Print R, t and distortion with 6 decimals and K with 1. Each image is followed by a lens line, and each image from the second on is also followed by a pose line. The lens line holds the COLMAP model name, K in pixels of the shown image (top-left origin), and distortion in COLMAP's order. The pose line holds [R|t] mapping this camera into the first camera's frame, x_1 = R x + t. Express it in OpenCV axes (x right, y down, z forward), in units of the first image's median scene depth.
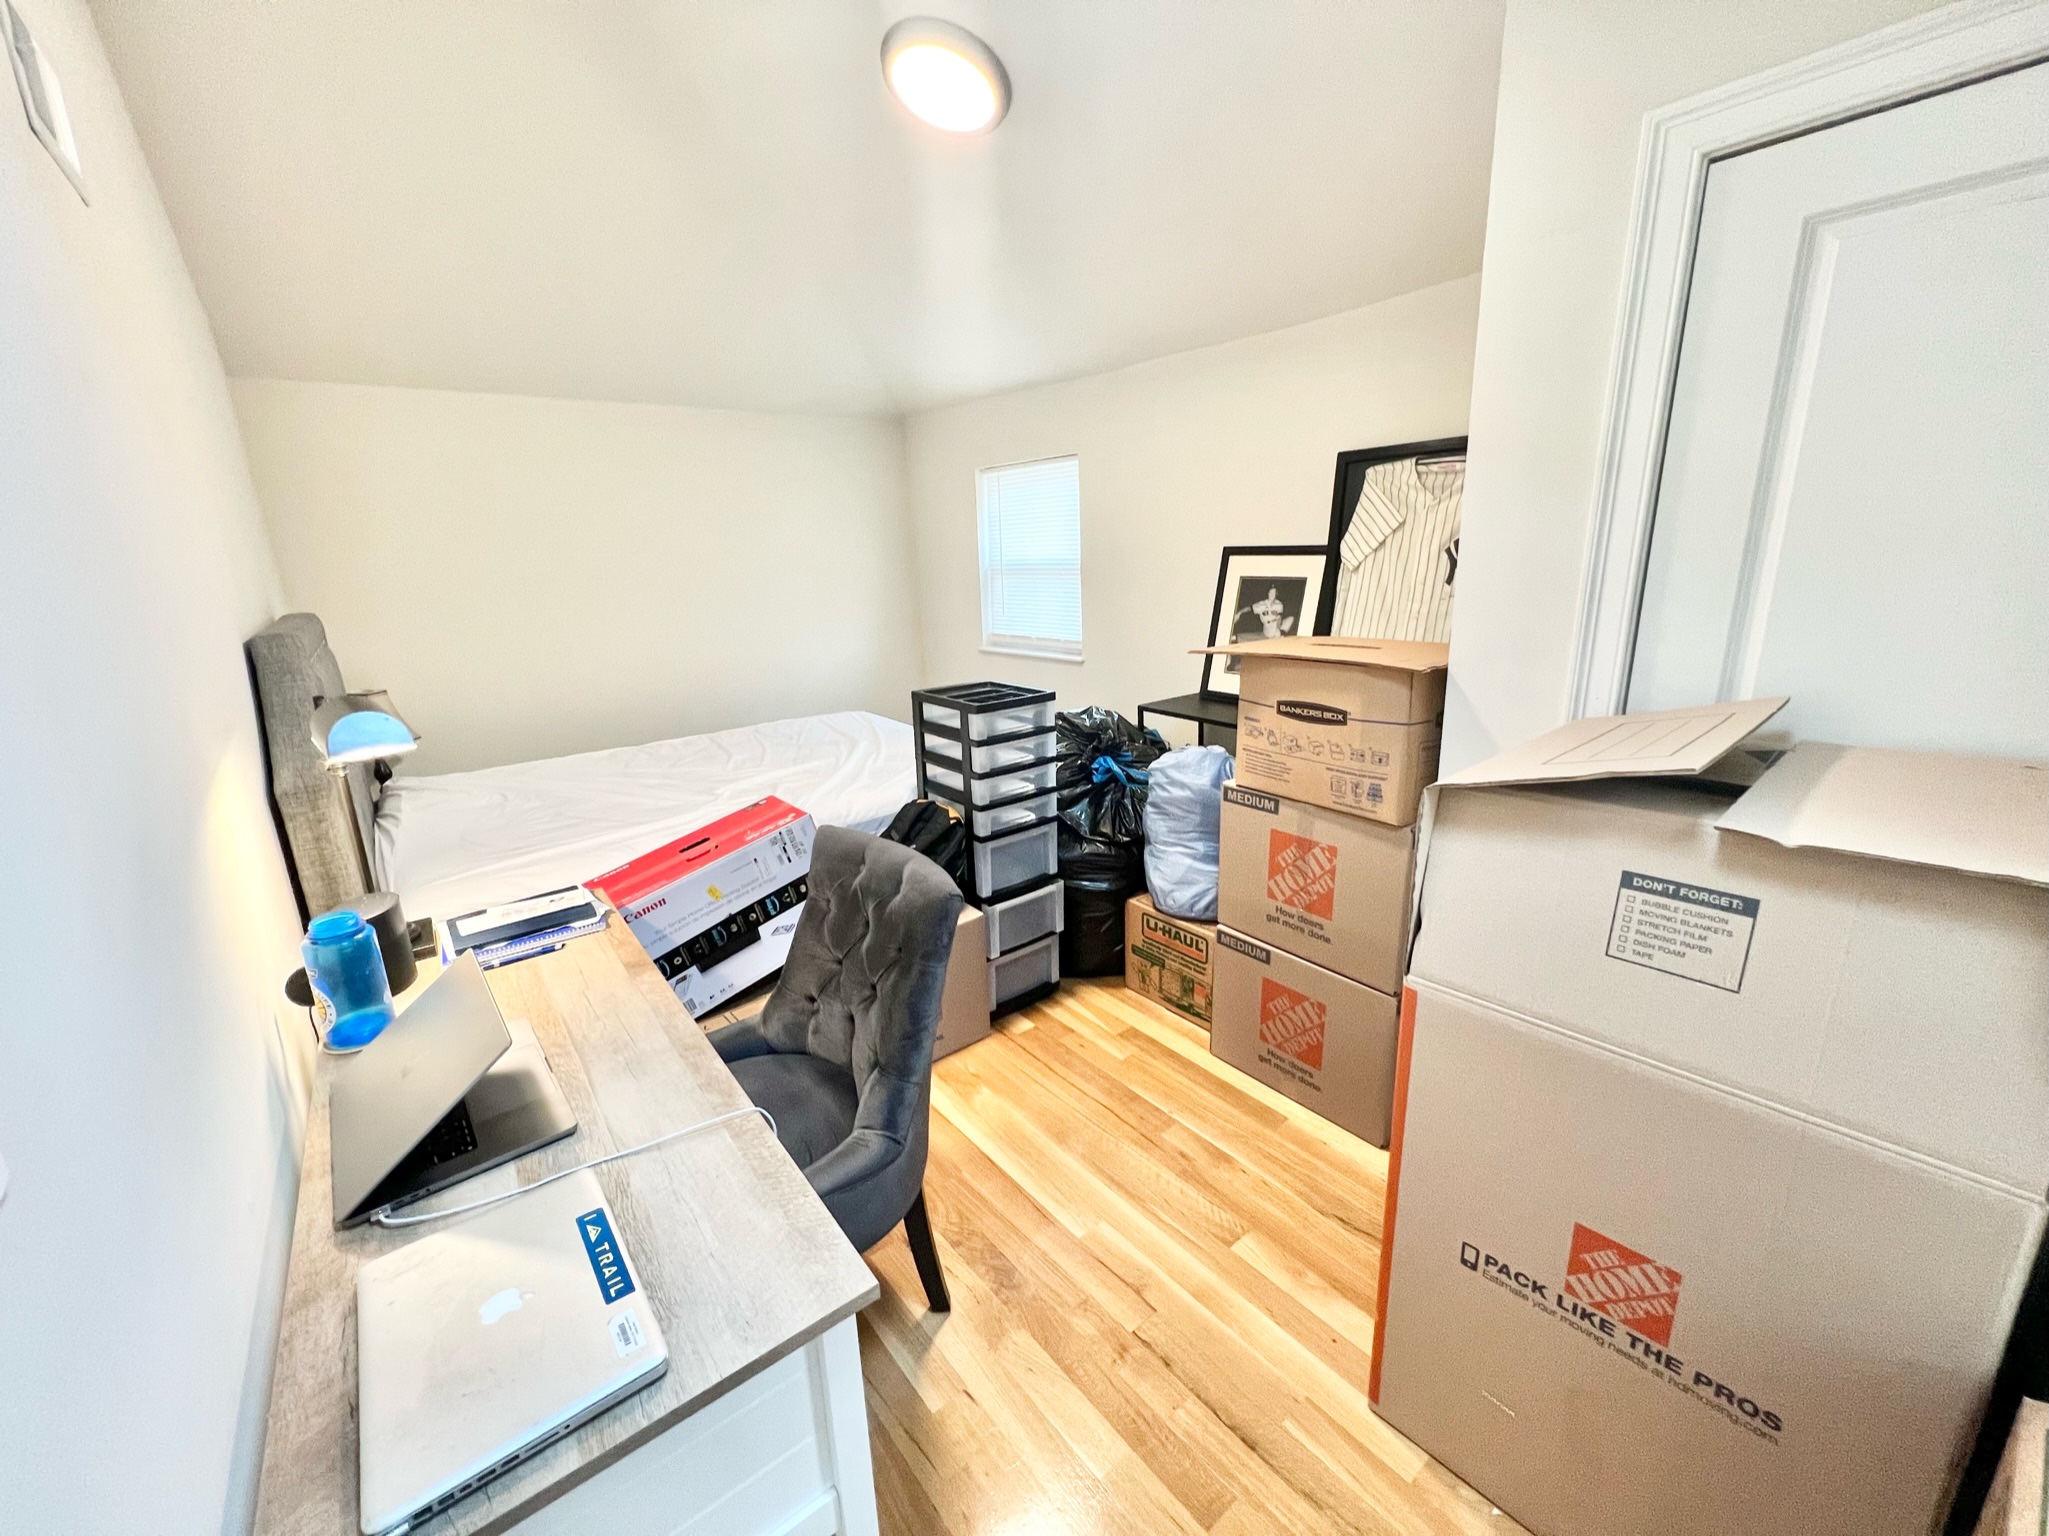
lens RADIAL K [[821.8, 0, 1025.5], [0, 821.8, 764.4], [0, 0, 1]] dist [-0.001234, 0.000293]
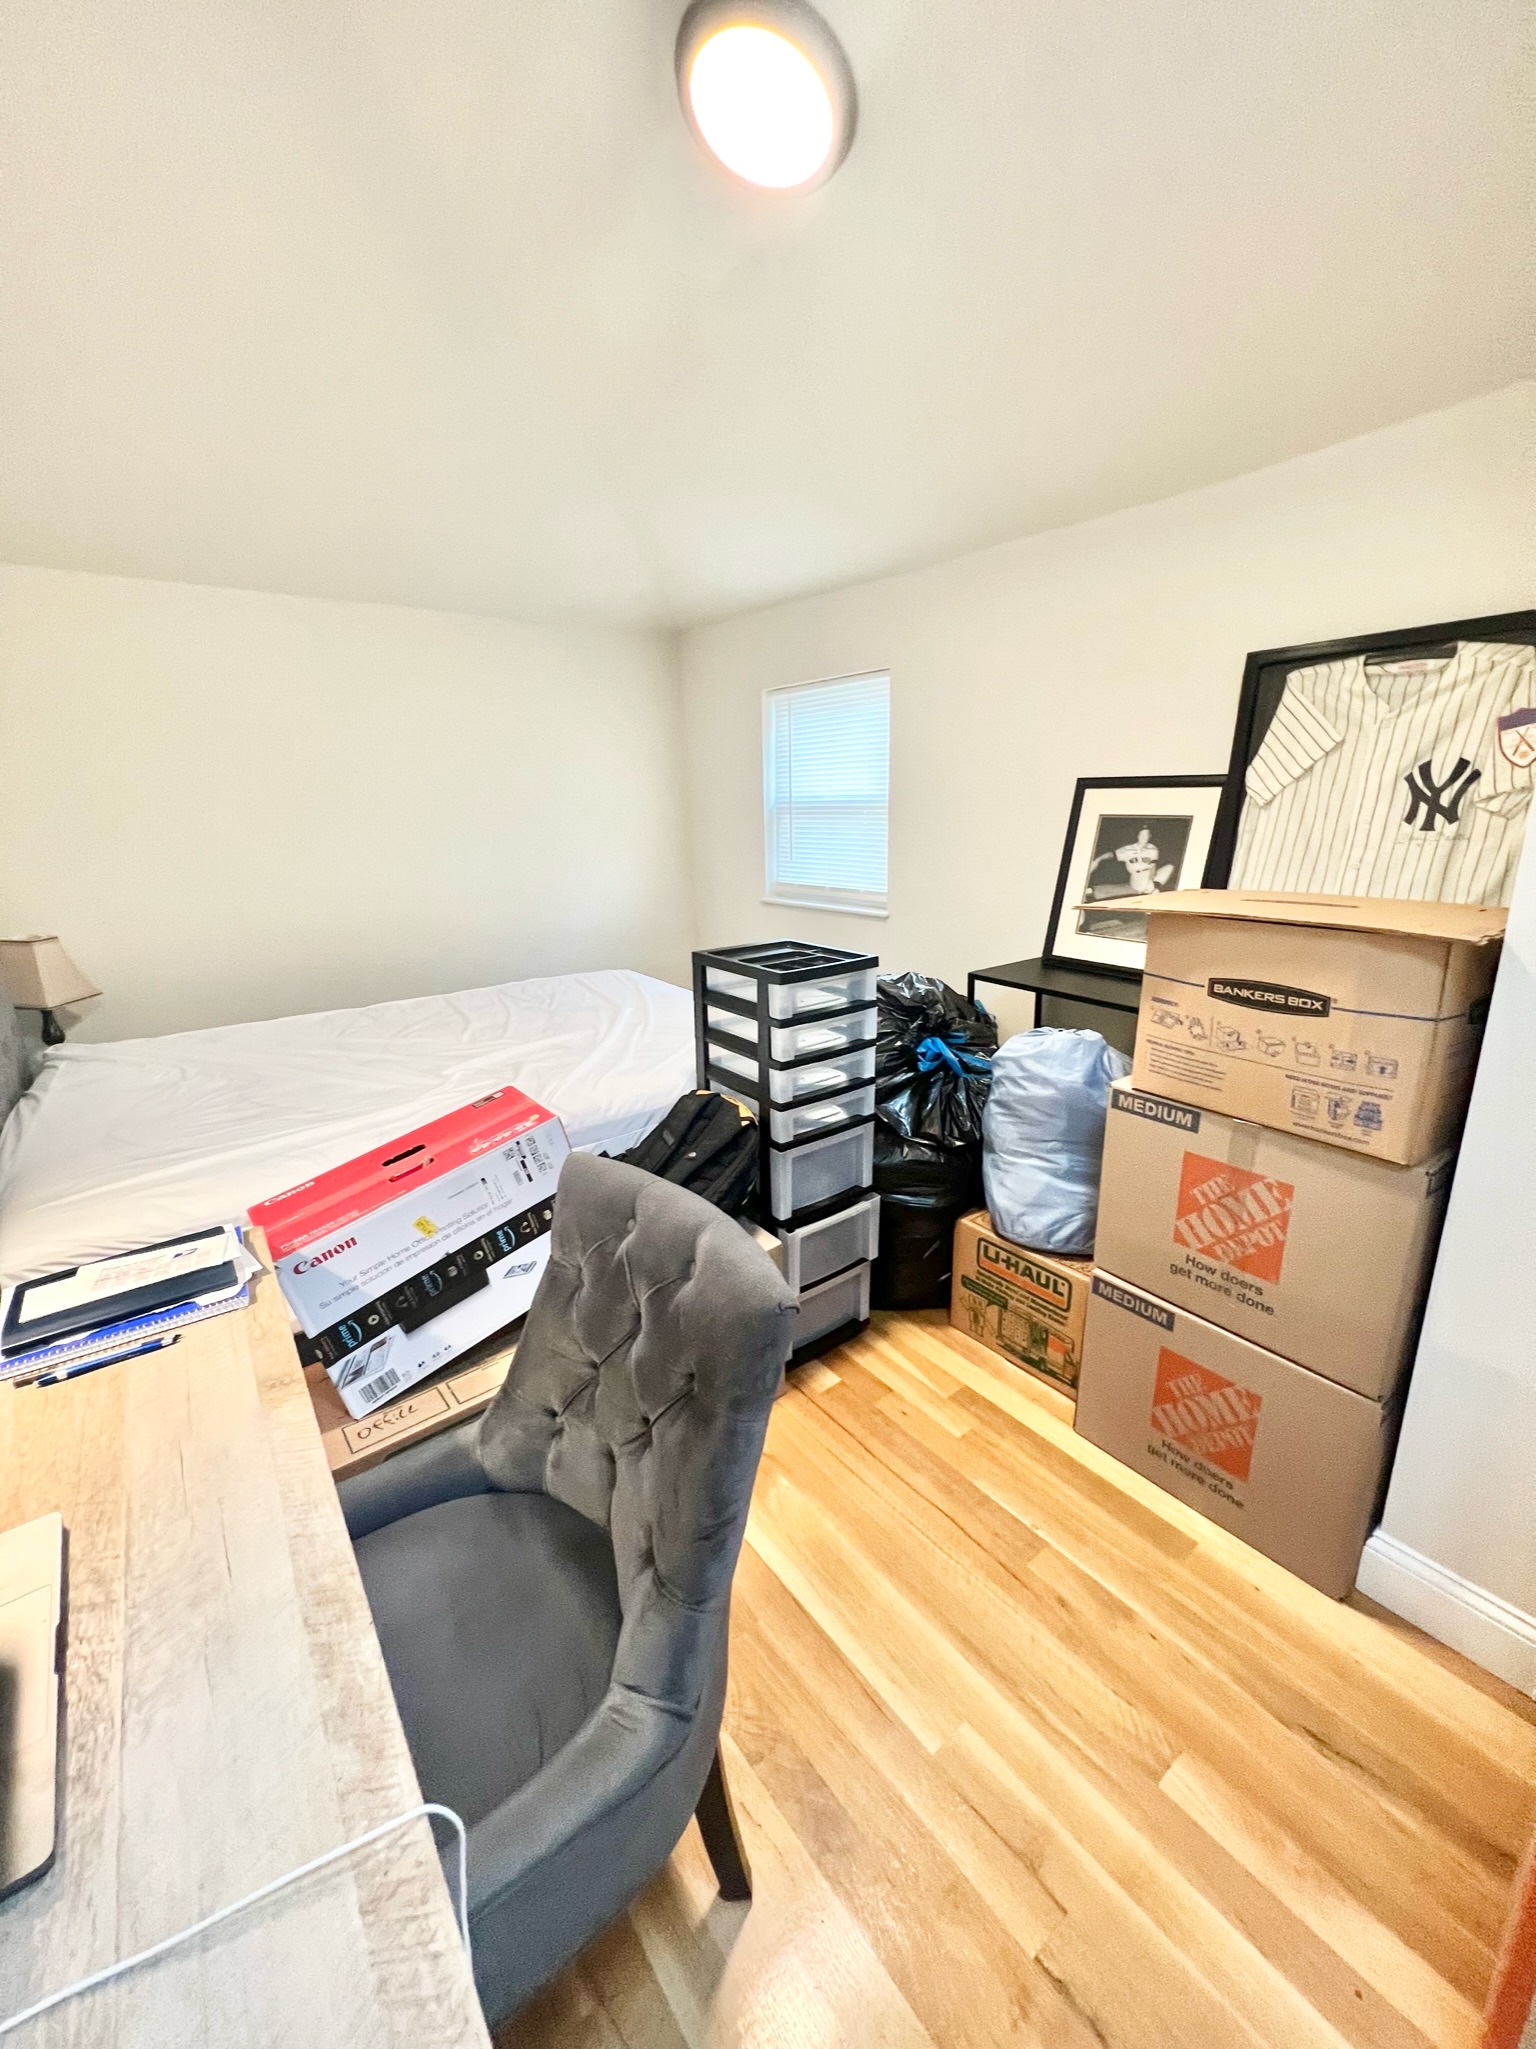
lens RADIAL K [[821.8, 0, 771.0], [0, 821.8, 1020.4], [0, 0, 1]] dist [-0.001234, 0.000293]
pose [[0.999700, 0.019093, -0.015352, -0.062558], [-0.019021, 0.999808, 0.004774, -0.035390], [0.015440, -0.004480, 0.999871, 0.269735]]
